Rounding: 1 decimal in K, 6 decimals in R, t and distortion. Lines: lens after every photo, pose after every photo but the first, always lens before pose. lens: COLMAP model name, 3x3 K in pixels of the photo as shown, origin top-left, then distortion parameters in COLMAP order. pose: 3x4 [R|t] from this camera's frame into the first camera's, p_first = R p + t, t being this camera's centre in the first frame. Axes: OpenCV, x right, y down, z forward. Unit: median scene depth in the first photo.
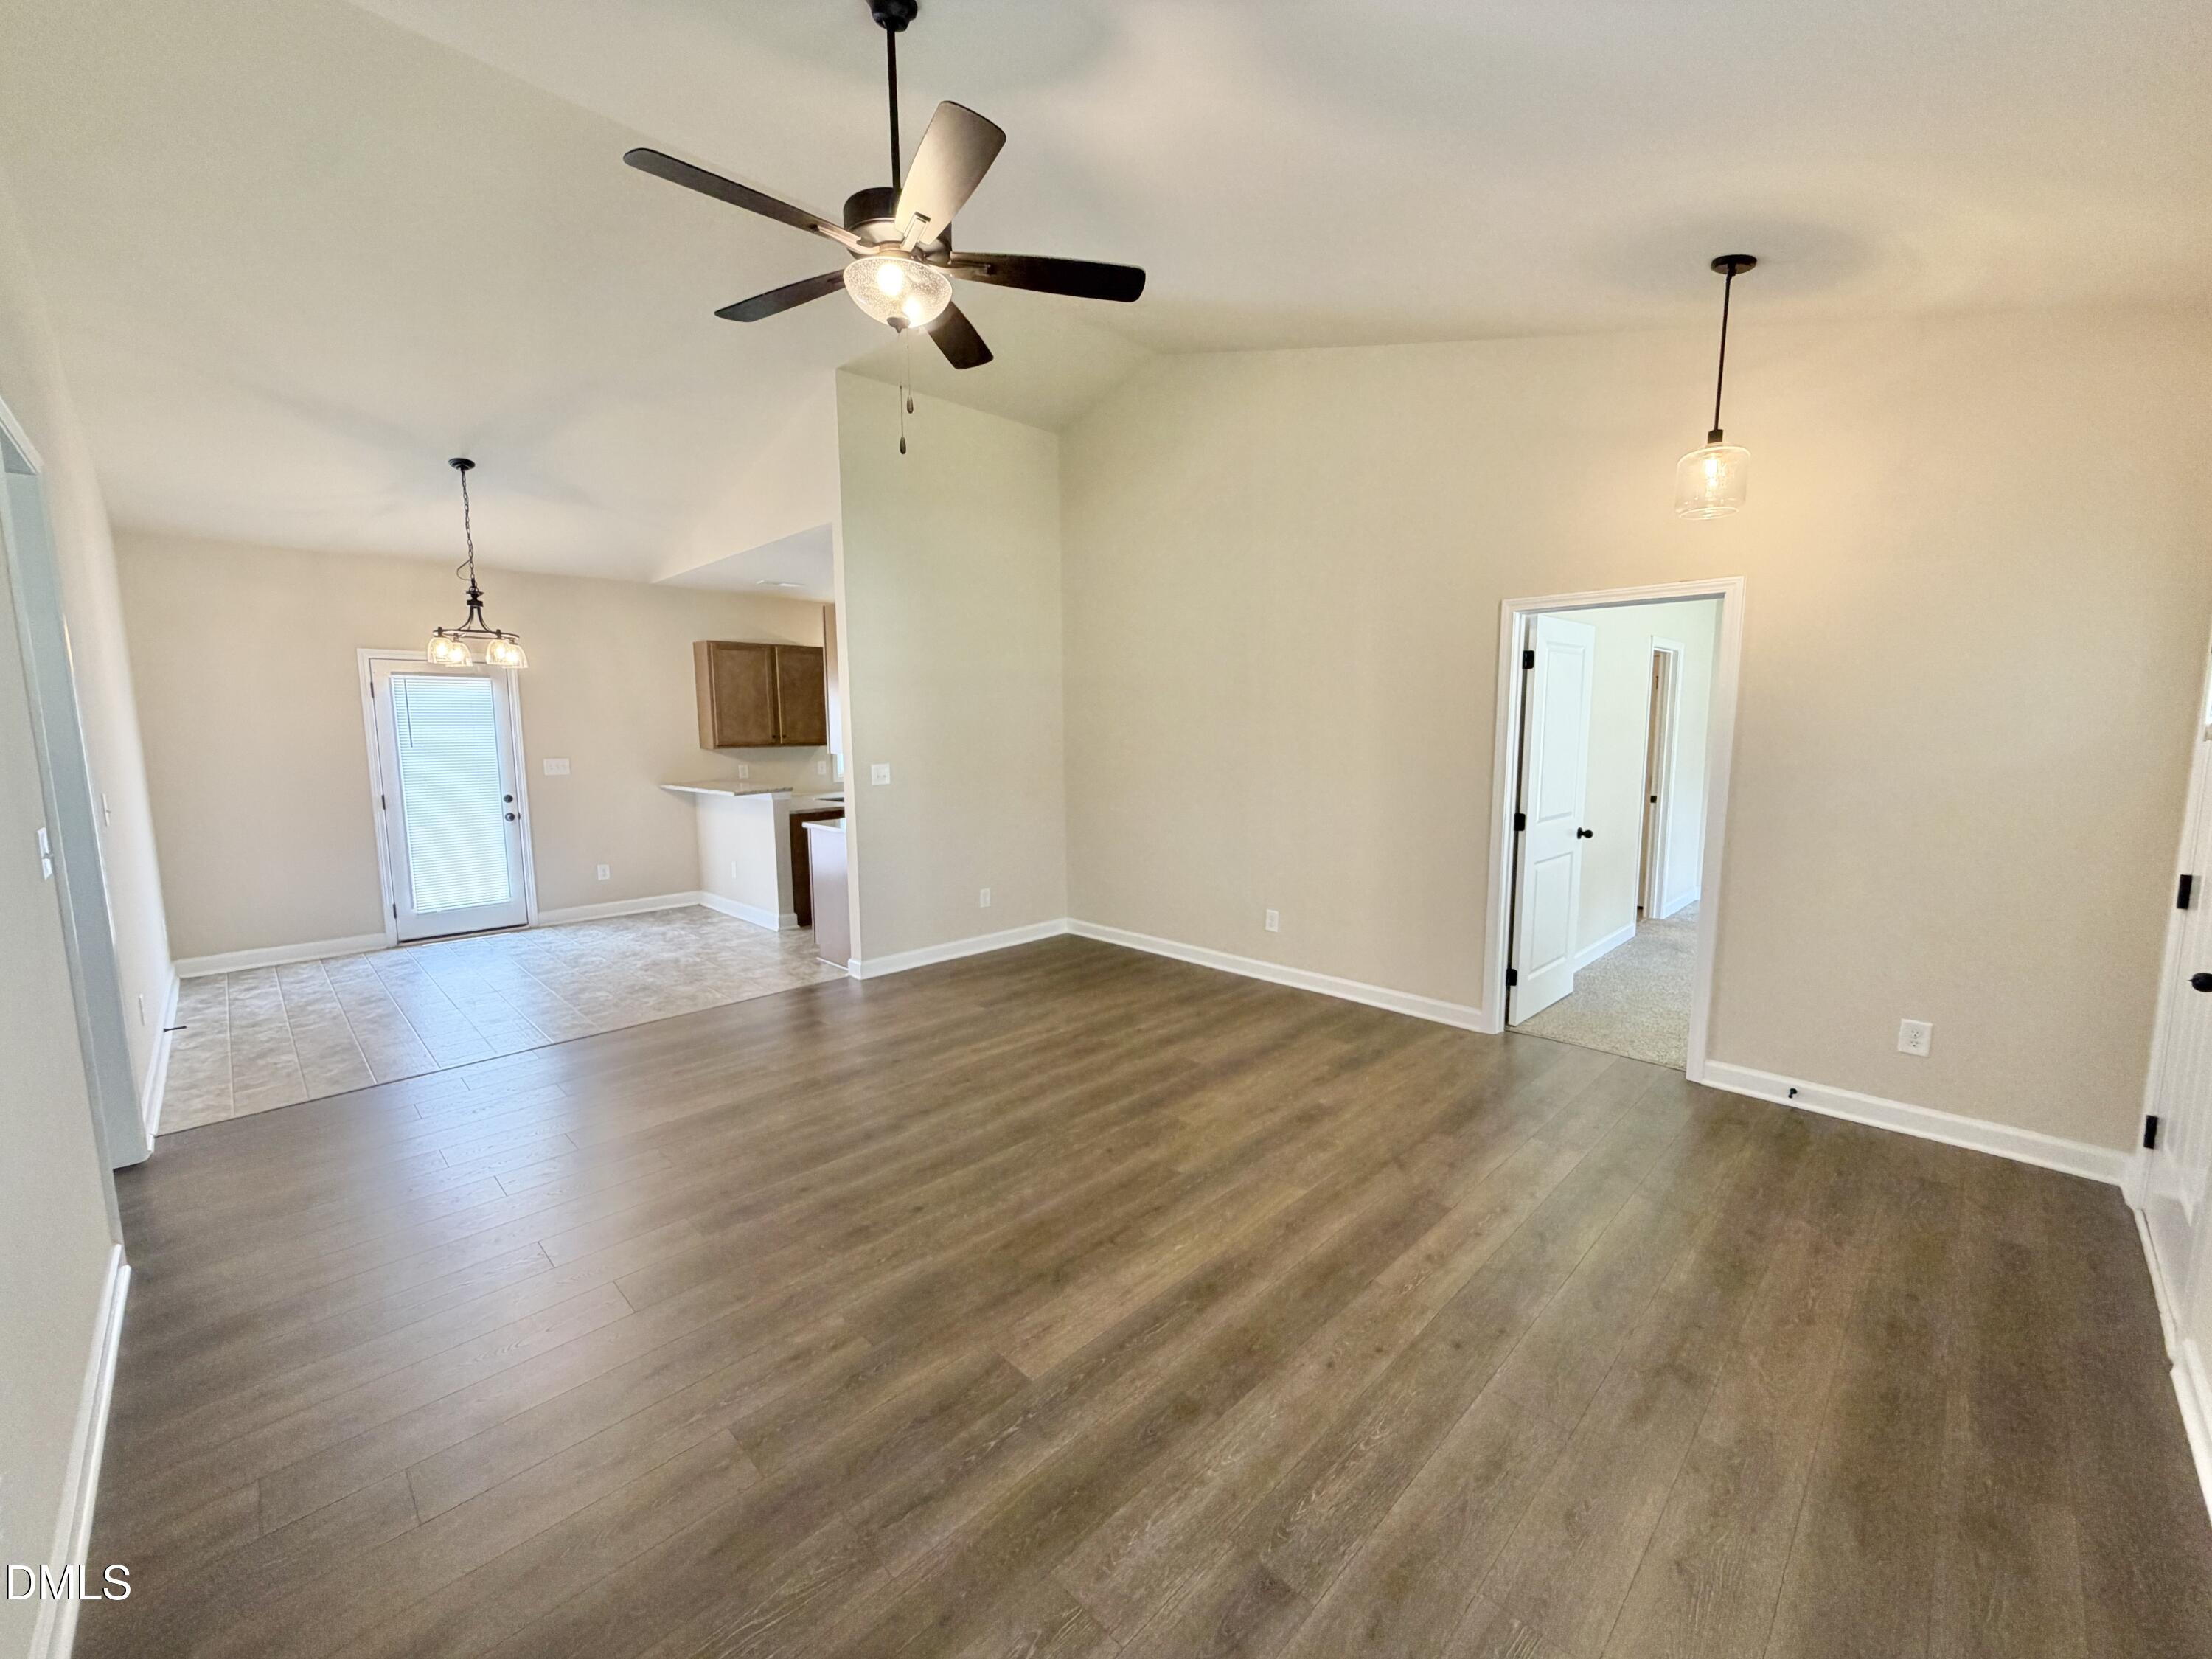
lens RADIAL K [[882.0, 0, 1106.0], [0, 882.0, 829.5], [0, 0, 1]] dist [-0.007403, 0.000624]
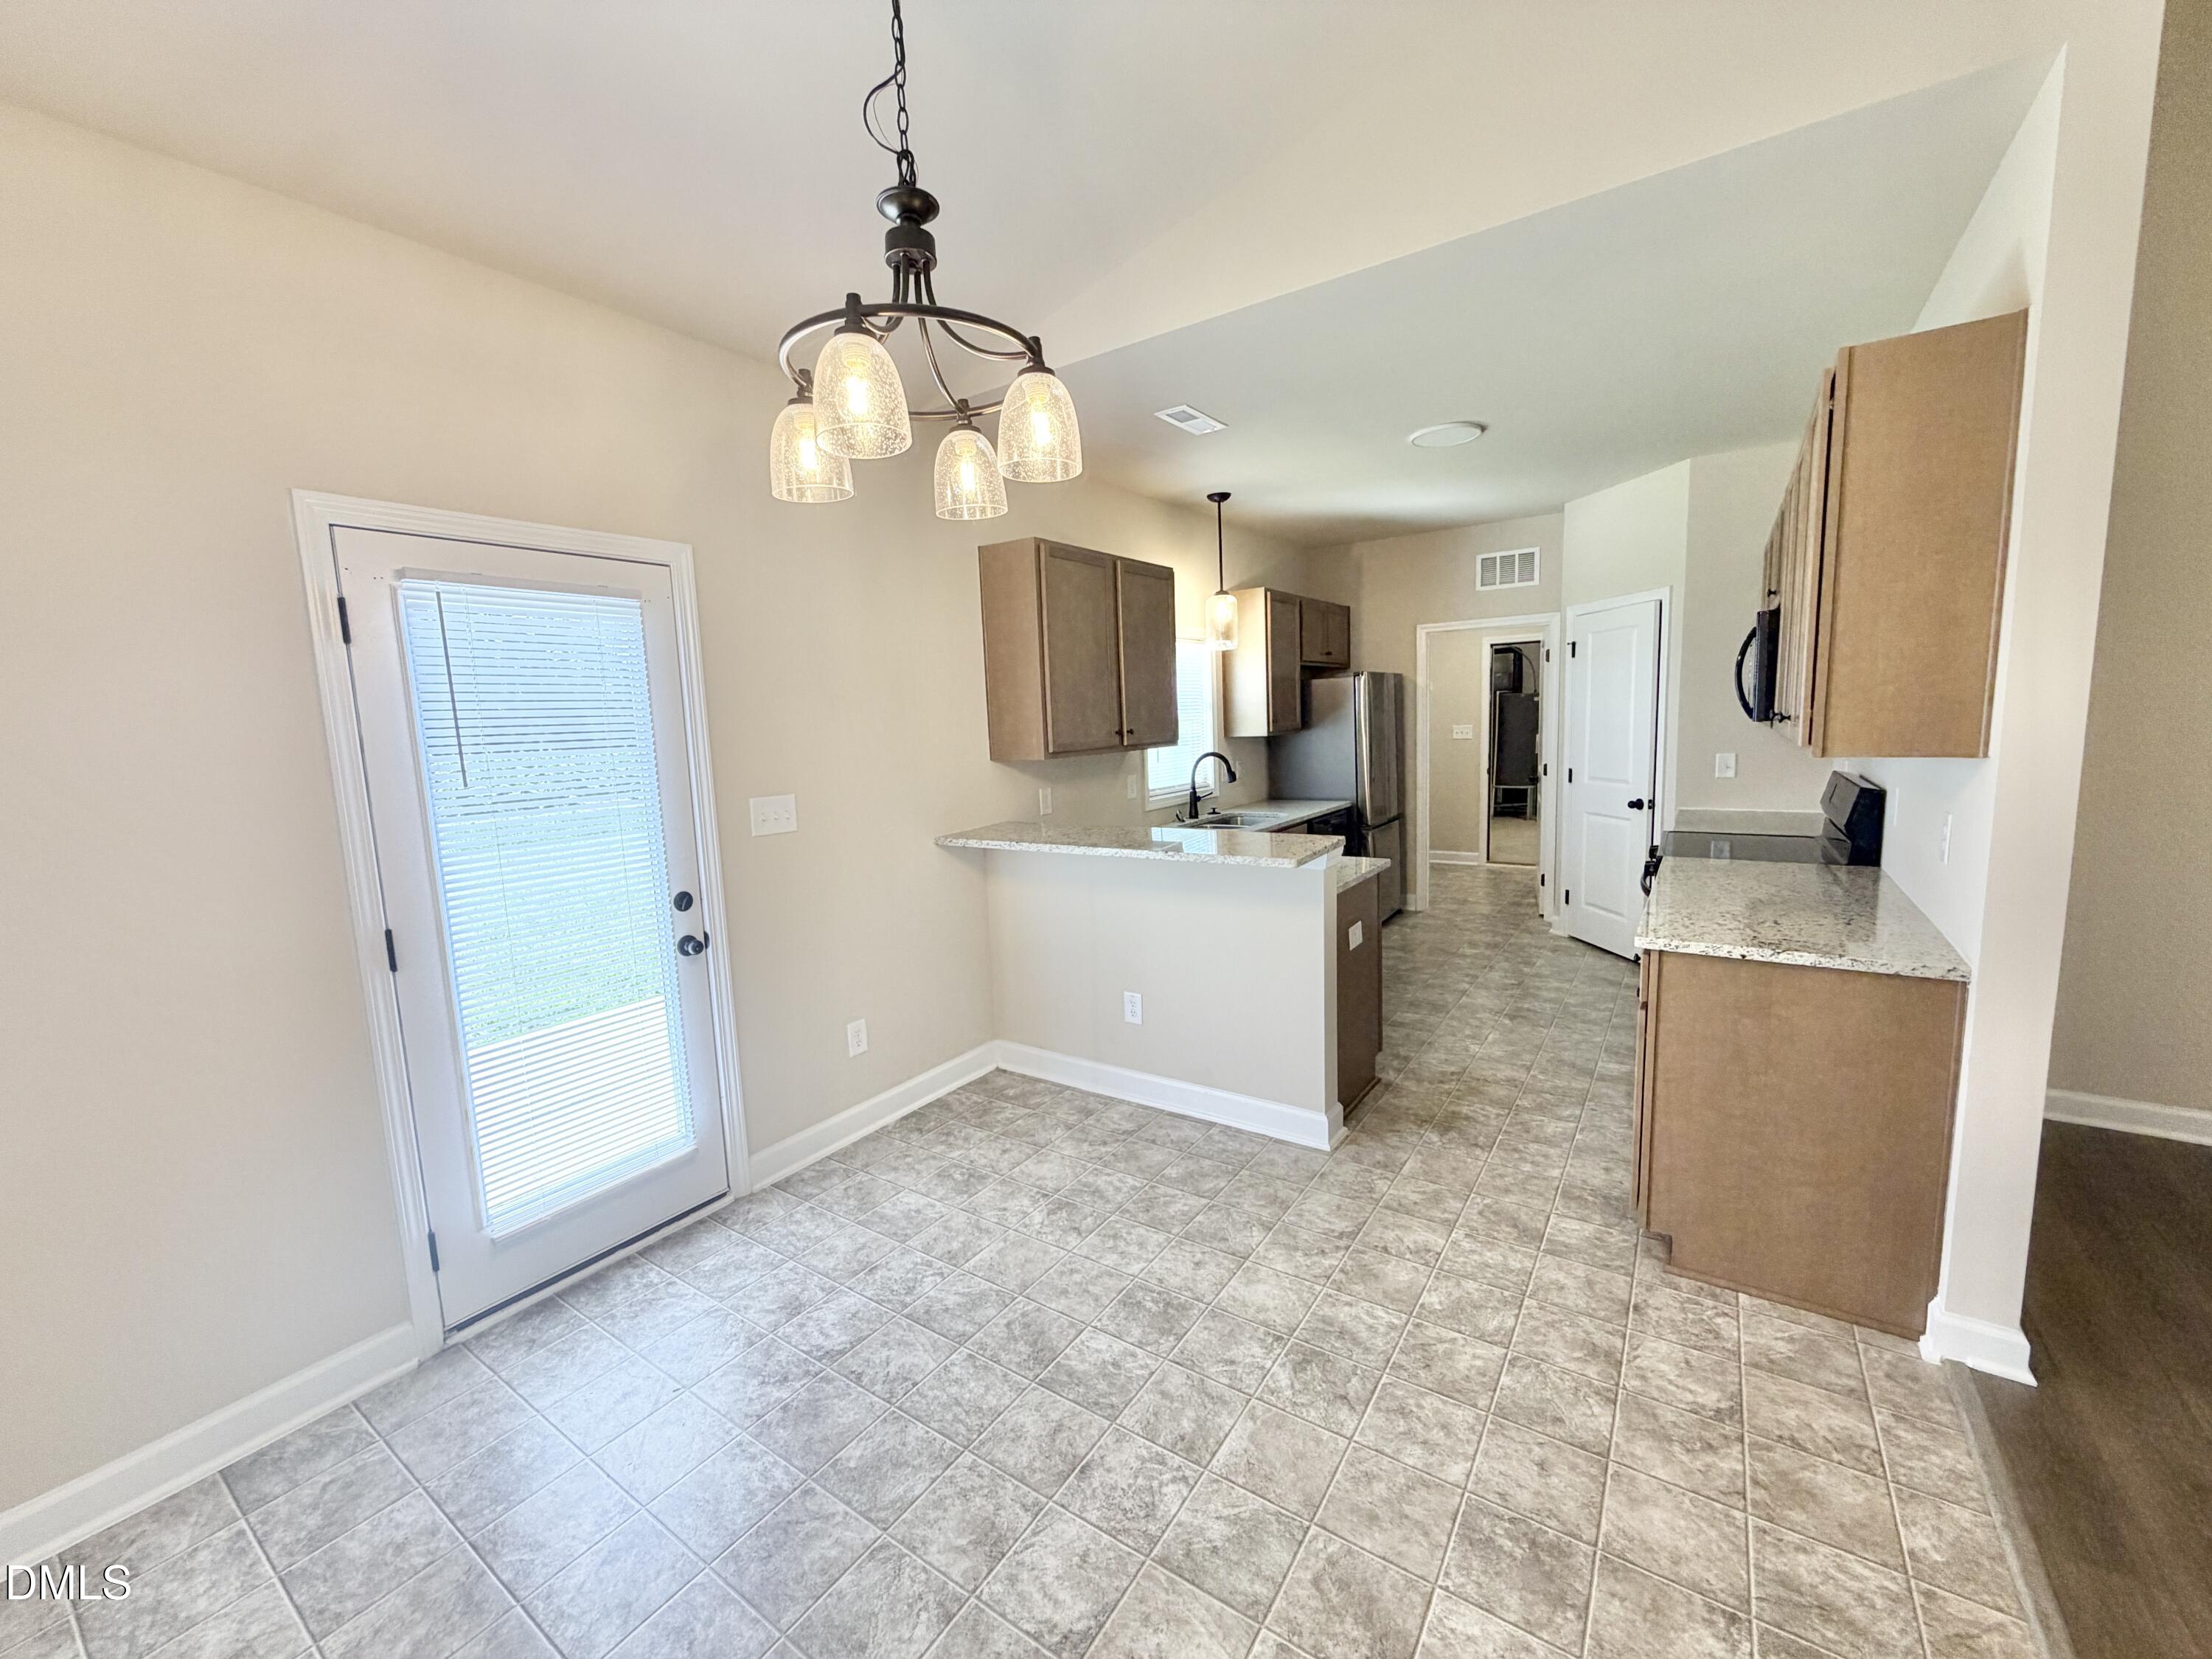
lens RADIAL K [[875.9, 0, 1092.3], [0, 875.9, 823.2], [0, 0, 1]] dist [-0.000141, 0.000922]
pose [[0.984129, -0.051196, 0.169908, -0.550618], [0.051411, 0.998673, 0.003132, -0.061285], [-0.169843, 0.005652, 0.985455, 0.558343]]
